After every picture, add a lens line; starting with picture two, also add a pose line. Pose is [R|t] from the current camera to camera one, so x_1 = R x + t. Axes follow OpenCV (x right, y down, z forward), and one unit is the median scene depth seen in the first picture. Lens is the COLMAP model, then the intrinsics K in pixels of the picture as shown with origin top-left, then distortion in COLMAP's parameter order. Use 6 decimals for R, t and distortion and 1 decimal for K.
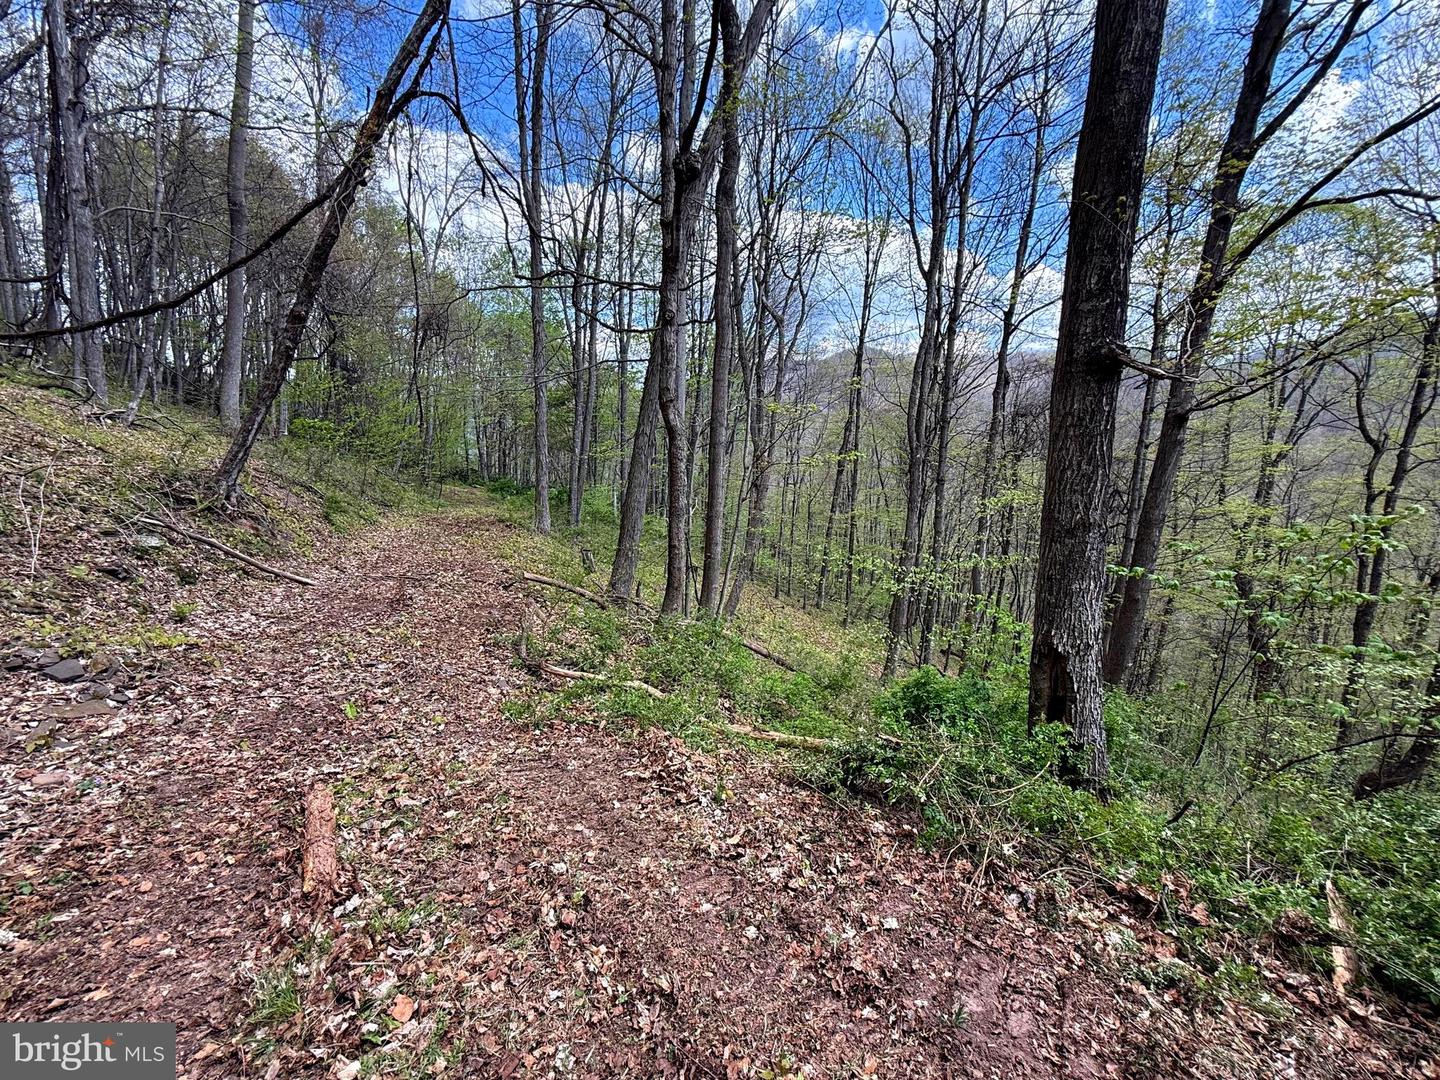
lens RADIAL K [[629.7, 0, 719.7], [0, 629.7, 539.6], [0, 0, 1]] dist [0.000599, 0.000203]
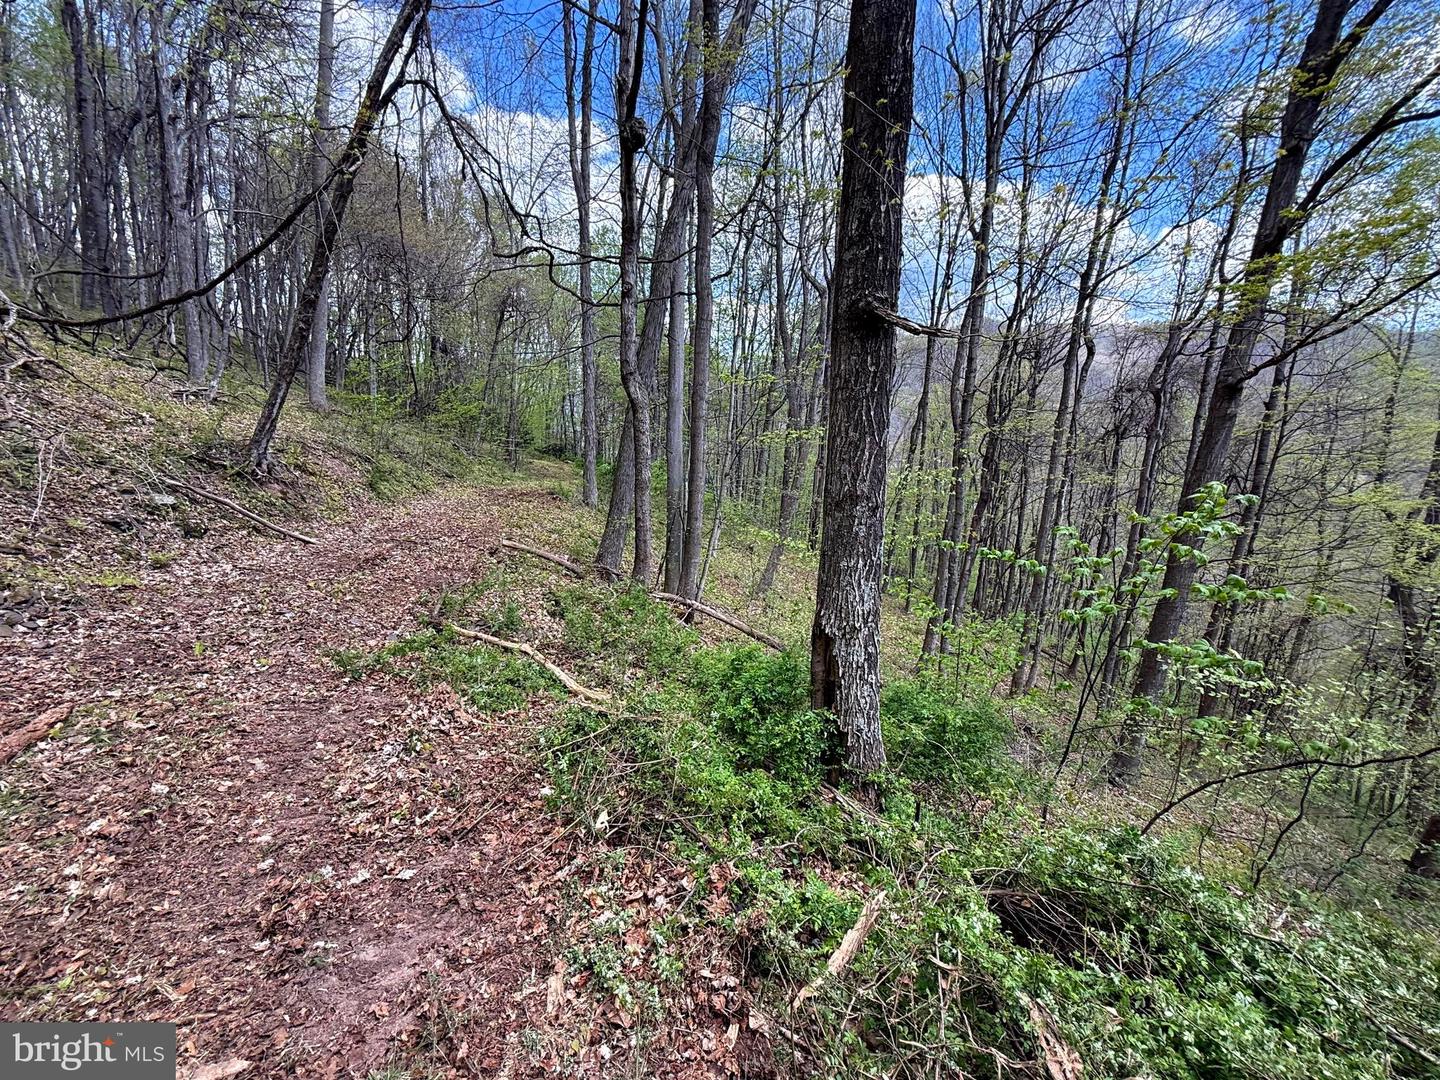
lens RADIAL K [[629.7, 0, 720.0], [0, 629.7, 539.7], [0, 0, 1]] dist [0.000599, 0.000203]
pose [[0.984455, 0.034033, -0.172308, 0.302247], [-0.028319, 0.998968, 0.035508, 0.006162], [0.173338, -0.030076, 0.984403, 0.033320]]
